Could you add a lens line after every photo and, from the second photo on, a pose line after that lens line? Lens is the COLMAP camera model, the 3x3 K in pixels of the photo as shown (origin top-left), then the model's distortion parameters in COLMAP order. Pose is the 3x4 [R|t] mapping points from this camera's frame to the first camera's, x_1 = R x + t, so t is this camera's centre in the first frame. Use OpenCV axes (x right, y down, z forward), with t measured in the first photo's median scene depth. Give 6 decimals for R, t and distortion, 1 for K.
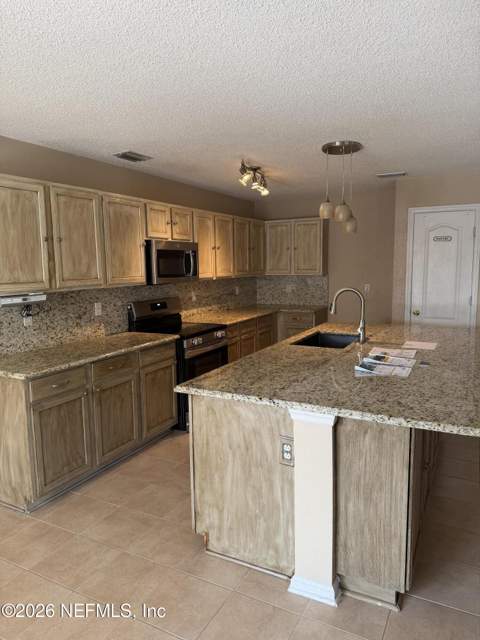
lens RADIAL K [[452.0, 0, 240.0], [0, 452.0, 320.0], [0, 0, 1]] dist [0.031394, -0.002071]
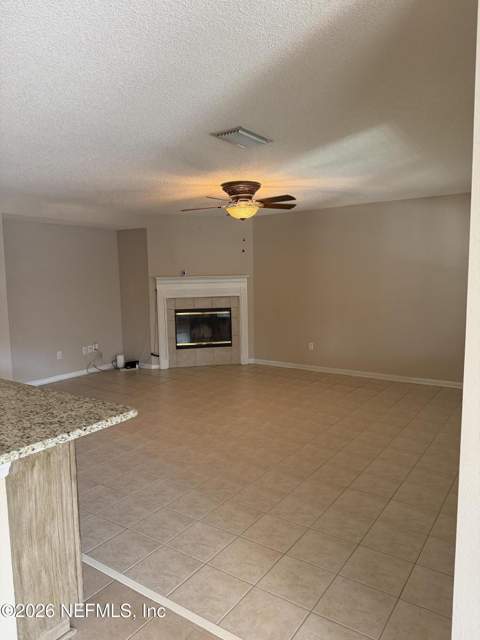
lens RADIAL K [[445.1, 0, 240.0], [0, 445.1, 320.0], [0, 0, 1]] dist [0.001724, -0.000869]
pose [[0.107846, -0.084745, 0.990549, -0.473167], [0.138487, 0.987927, 0.069443, -0.034078], [-0.984475, 0.129689, 0.118280, 0.431485]]
